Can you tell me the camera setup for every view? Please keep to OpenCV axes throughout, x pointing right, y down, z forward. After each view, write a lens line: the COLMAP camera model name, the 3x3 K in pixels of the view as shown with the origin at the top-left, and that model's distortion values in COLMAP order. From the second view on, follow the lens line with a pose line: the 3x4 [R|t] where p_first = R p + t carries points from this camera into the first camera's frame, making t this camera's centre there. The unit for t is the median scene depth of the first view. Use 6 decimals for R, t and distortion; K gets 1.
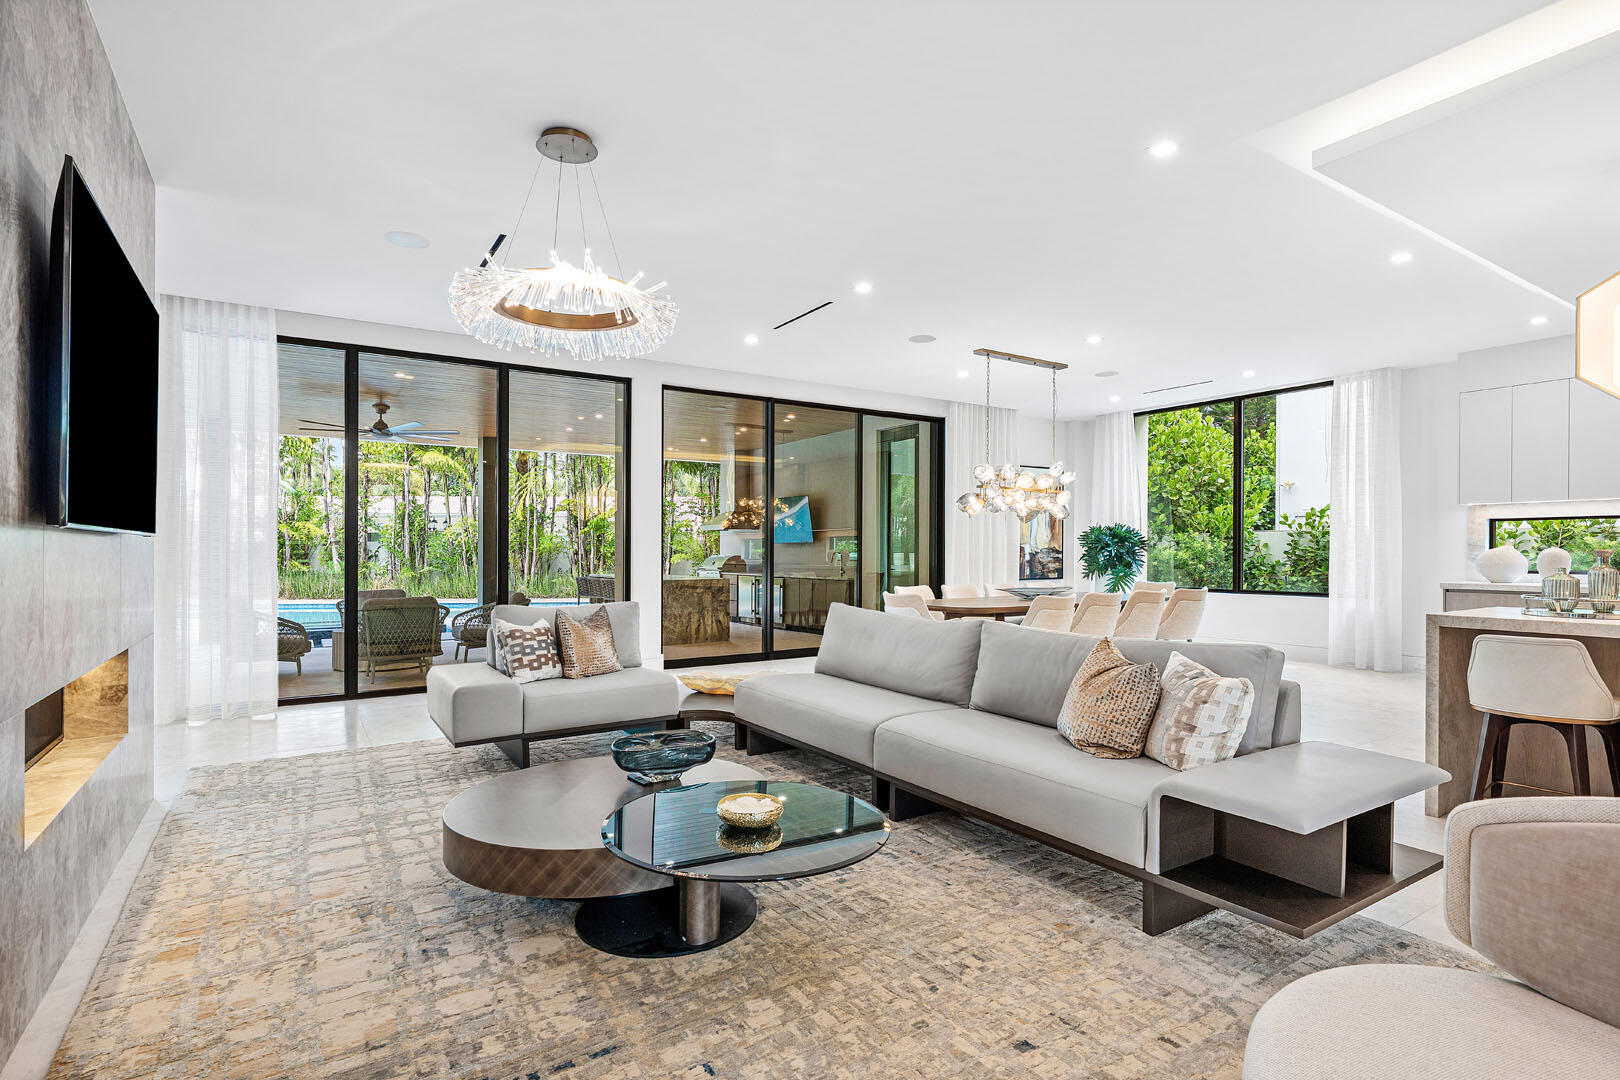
lens RADIAL K [[781.7, 0, 806.9], [0, 781.7, 551.9], [0, 0, 1]] dist [0.000485, 0.000073]
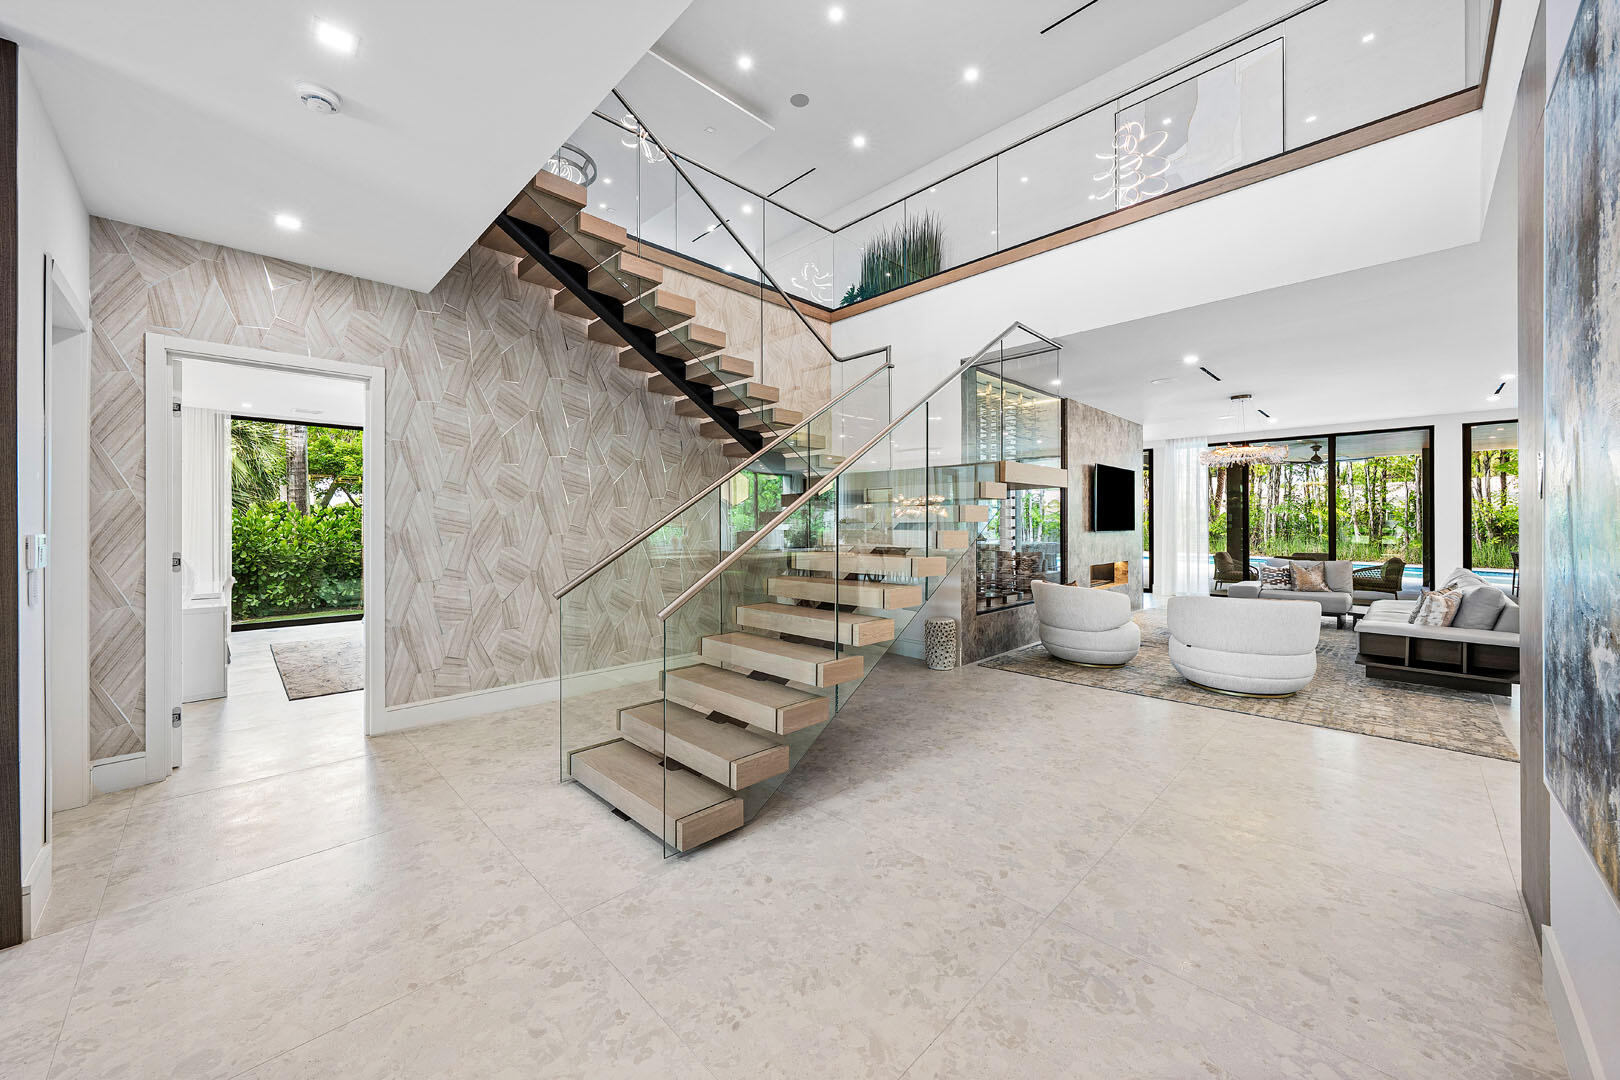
lens RADIAL K [[602.7, 0, 816.1], [0, 602.7, 520.5], [0, 0, 1]] dist [-0.001370, -0.000061]
pose [[0.205293, -0.000615, -0.978700, 0.705605], [-0.001765, 0.999998, -0.000999, -0.029530], [0.978699, 0.001933, 0.205292, -0.456998]]
